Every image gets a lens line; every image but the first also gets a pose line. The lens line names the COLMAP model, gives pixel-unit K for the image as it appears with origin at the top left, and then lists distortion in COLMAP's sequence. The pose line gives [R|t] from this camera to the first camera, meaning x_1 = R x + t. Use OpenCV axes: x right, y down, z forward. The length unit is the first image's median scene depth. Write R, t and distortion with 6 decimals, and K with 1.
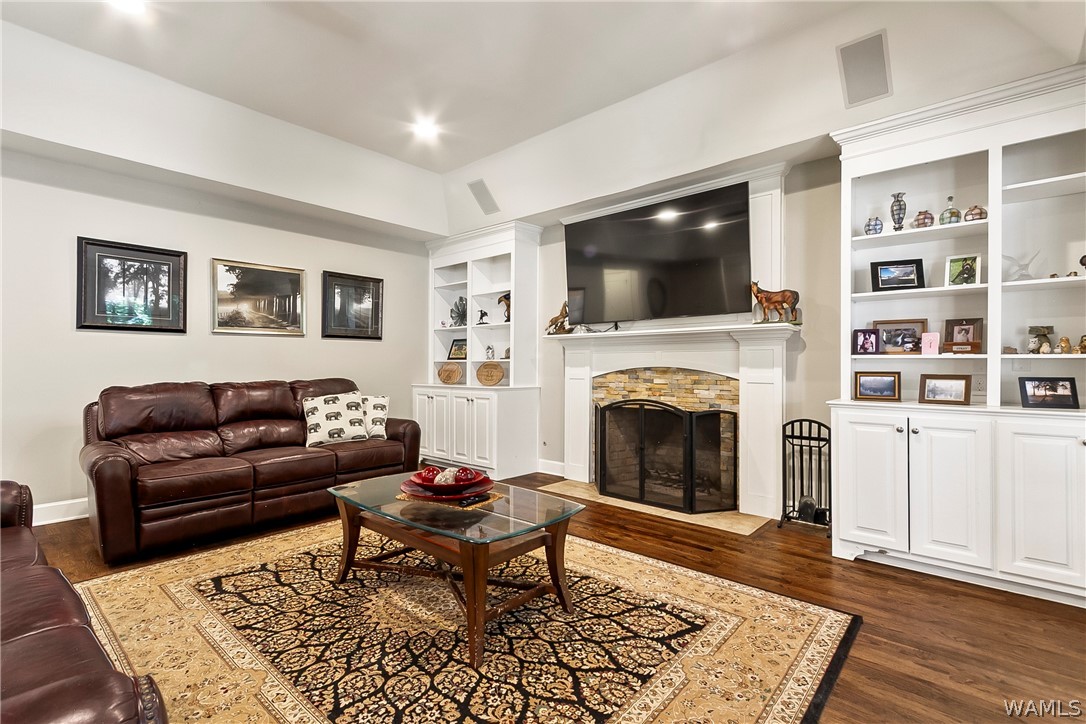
lens RADIAL K [[500.2, 0, 522.5], [0, 500.2, 362.4], [0, 0, 1]] dist [0.011571, -0.004556]
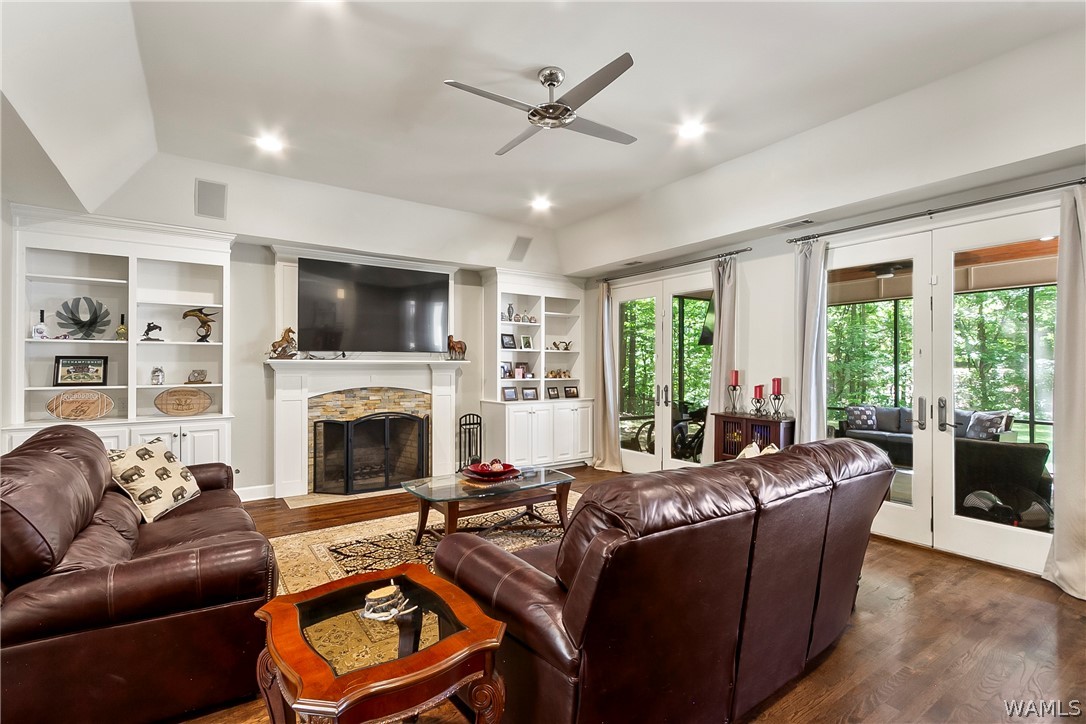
lens RADIAL K [[500.2, 0, 532.8], [0, 500.2, 364.5], [0, 0, 1]] dist [0.011571, -0.004556]
pose [[0.236383, 0.000893, 0.971660, -1.130545], [-0.006198, 0.999981, 0.000589, -0.066752], [-0.971640, -0.006161, 0.236384, 0.350309]]
